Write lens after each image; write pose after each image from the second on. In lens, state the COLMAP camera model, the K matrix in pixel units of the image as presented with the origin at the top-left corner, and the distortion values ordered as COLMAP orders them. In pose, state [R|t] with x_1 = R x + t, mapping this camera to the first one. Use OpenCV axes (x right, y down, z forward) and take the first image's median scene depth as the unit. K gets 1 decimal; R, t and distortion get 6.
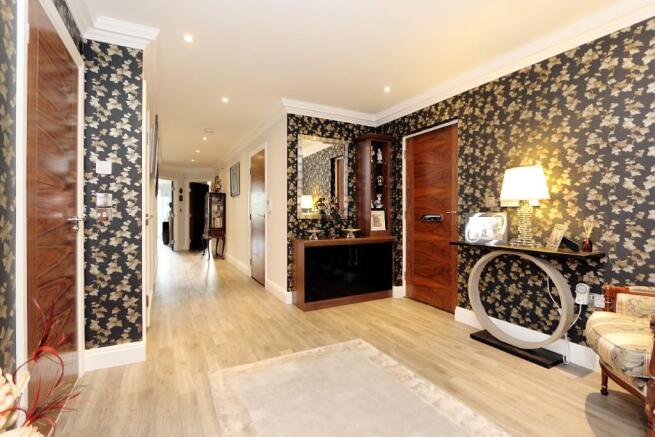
lens RADIAL K [[303.4, 0, 323.4], [0, 303.4, 215.5], [0, 0, 1]] dist [-0.019520, 0.002563]
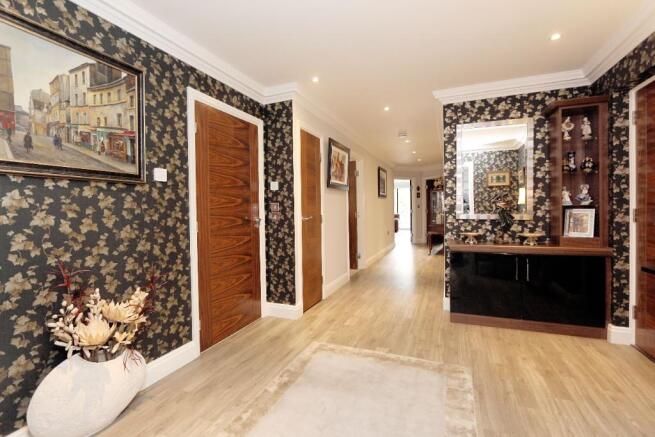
lens RADIAL K [[303.4, 0, 325.1], [0, 303.4, 214.8], [0, 0, 1]] dist [-0.019520, 0.002563]
pose [[0.634122, 0.006175, -0.773208, 0.371348], [0.010500, 0.999807, 0.016596, -0.021512], [0.773161, -0.018643, 0.633935, 0.131300]]
